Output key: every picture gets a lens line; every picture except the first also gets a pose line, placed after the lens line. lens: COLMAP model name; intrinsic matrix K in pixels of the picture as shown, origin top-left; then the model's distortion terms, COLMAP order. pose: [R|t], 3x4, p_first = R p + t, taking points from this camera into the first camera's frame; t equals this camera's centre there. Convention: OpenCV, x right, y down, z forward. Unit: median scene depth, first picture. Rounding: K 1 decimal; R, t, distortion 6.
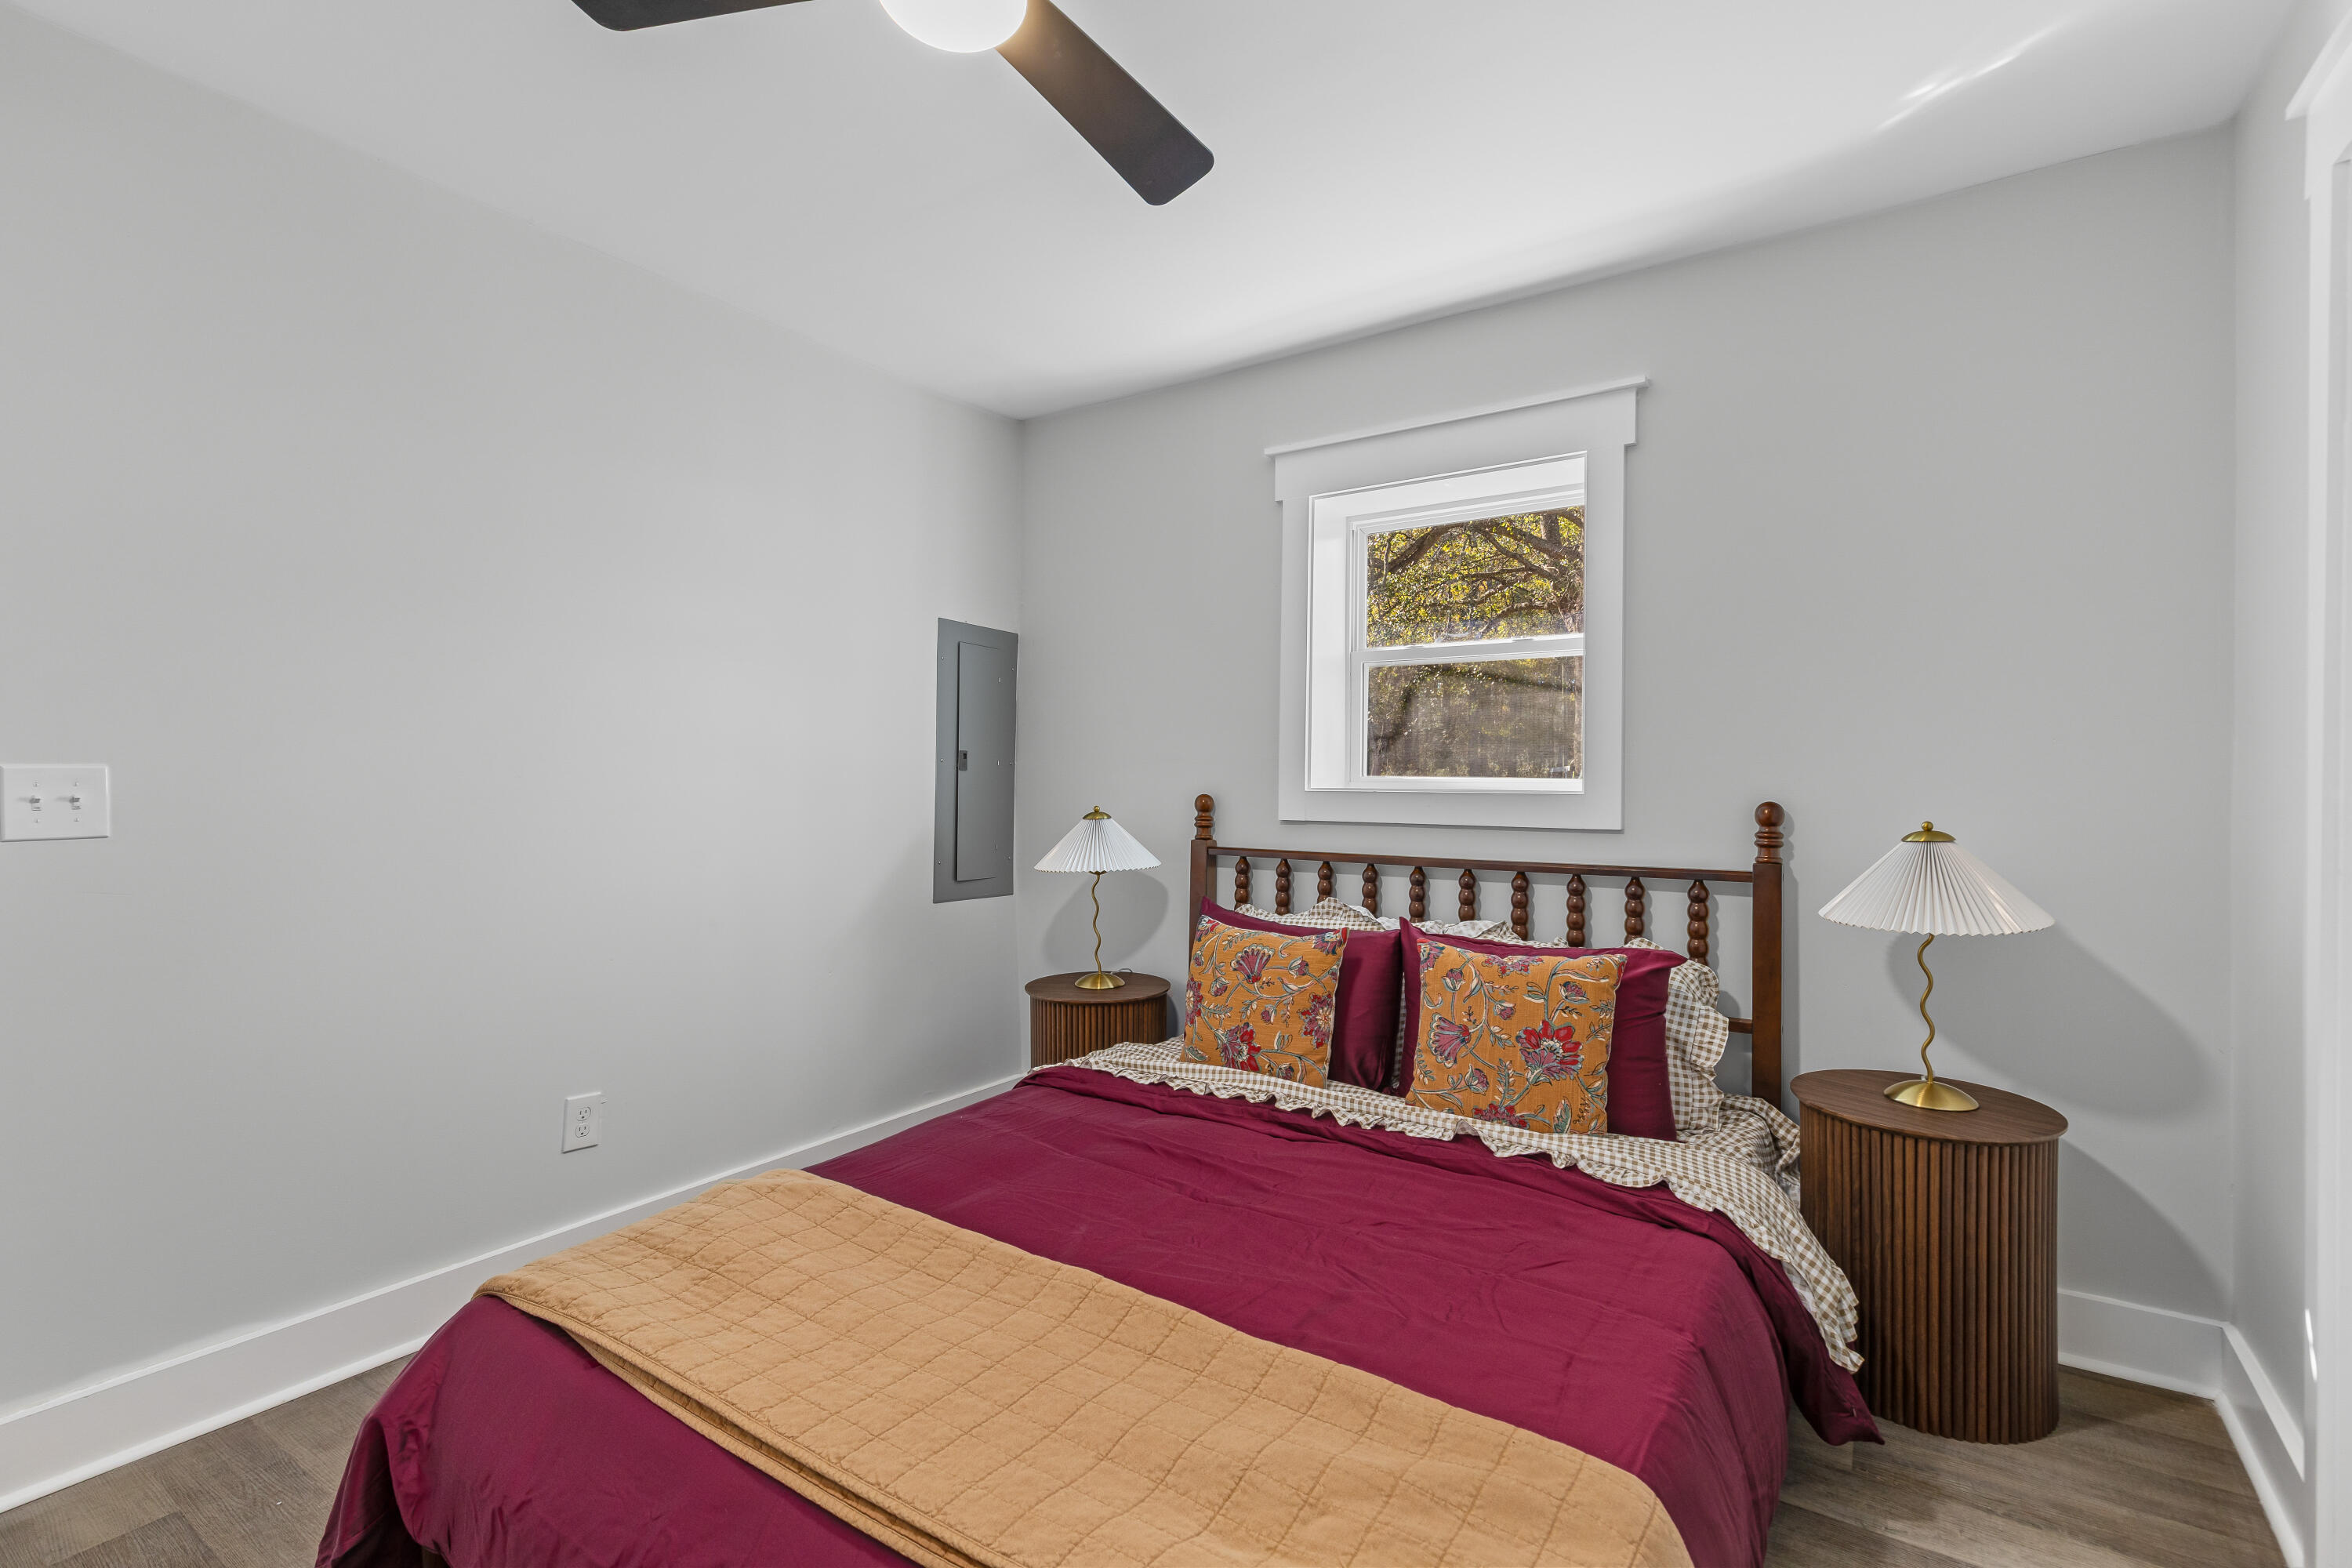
lens RADIAL K [[1089.0, 0, 1176.0], [0, 1089.0, 784.0], [0, 0, 1]] dist [0.003217, 0.000060]
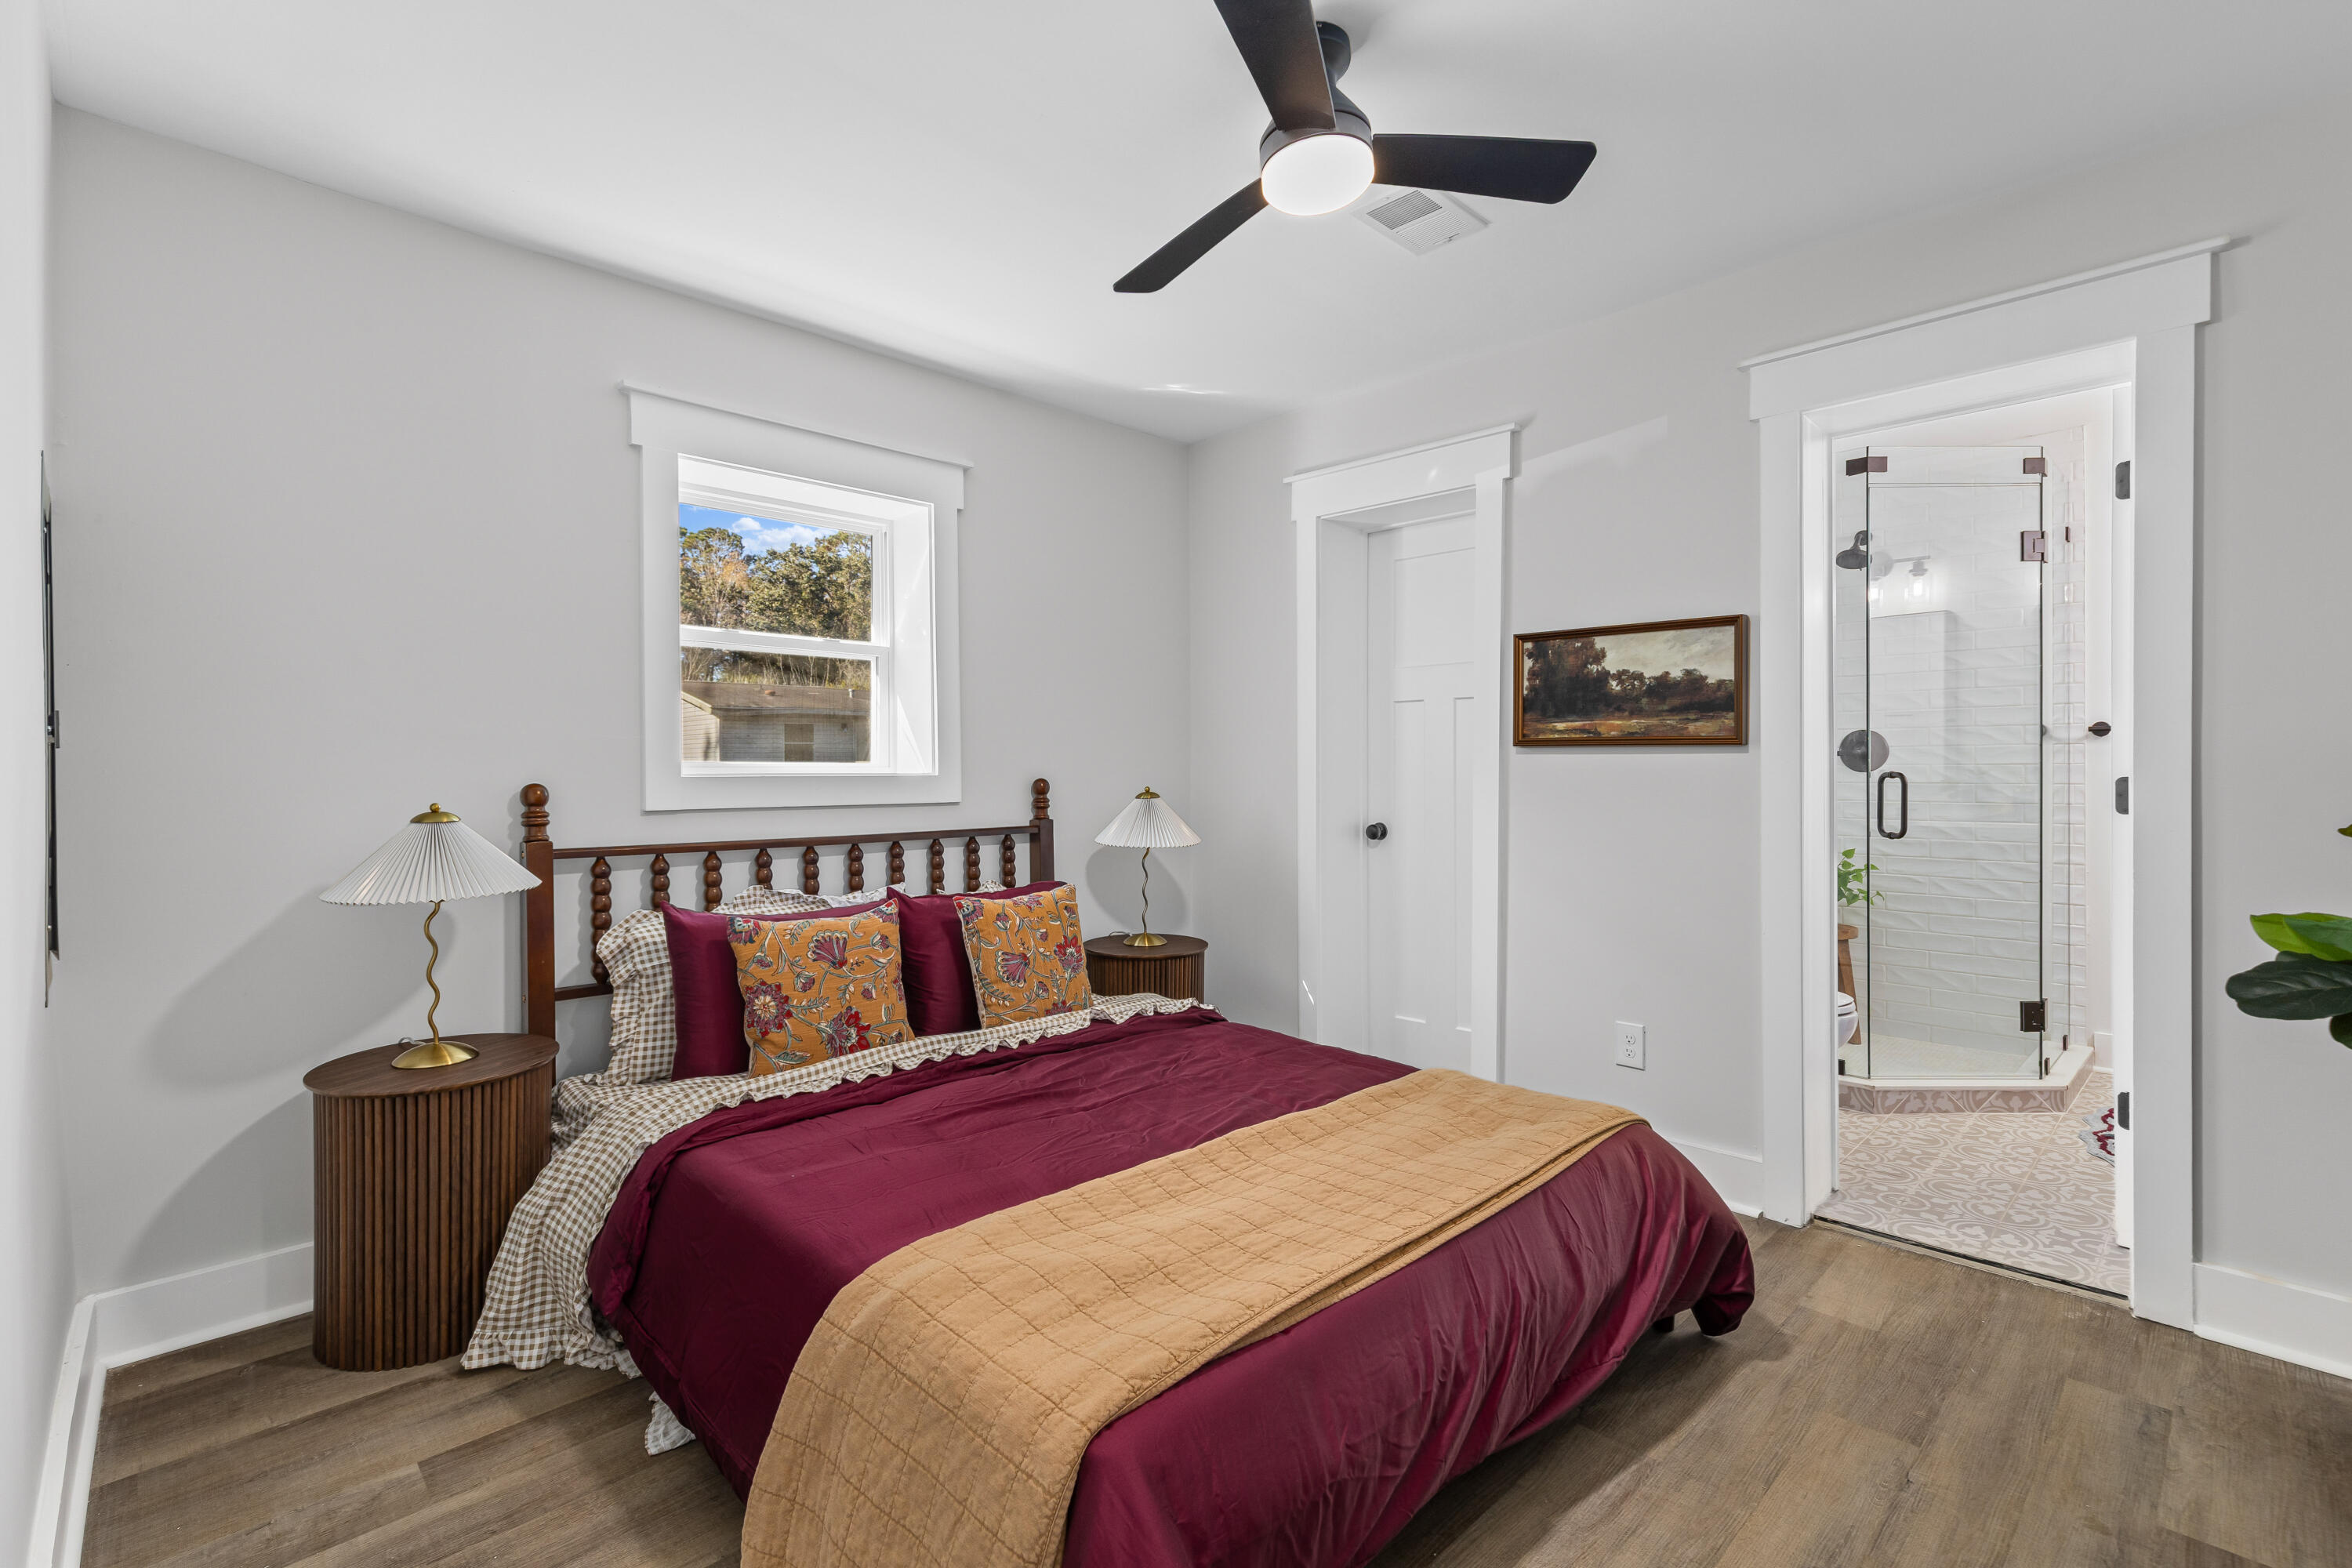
lens RADIAL K [[1147.6, 0, 1176.0], [0, 1147.6, 784.0], [0, 0, 1]] dist [0.011866, -0.000153]
pose [[0.150178, -0.022854, 0.988395, -0.947194], [0.002546, 0.999738, 0.022729, -0.010516], [-0.988656, -0.000897, 0.150197, 0.545939]]
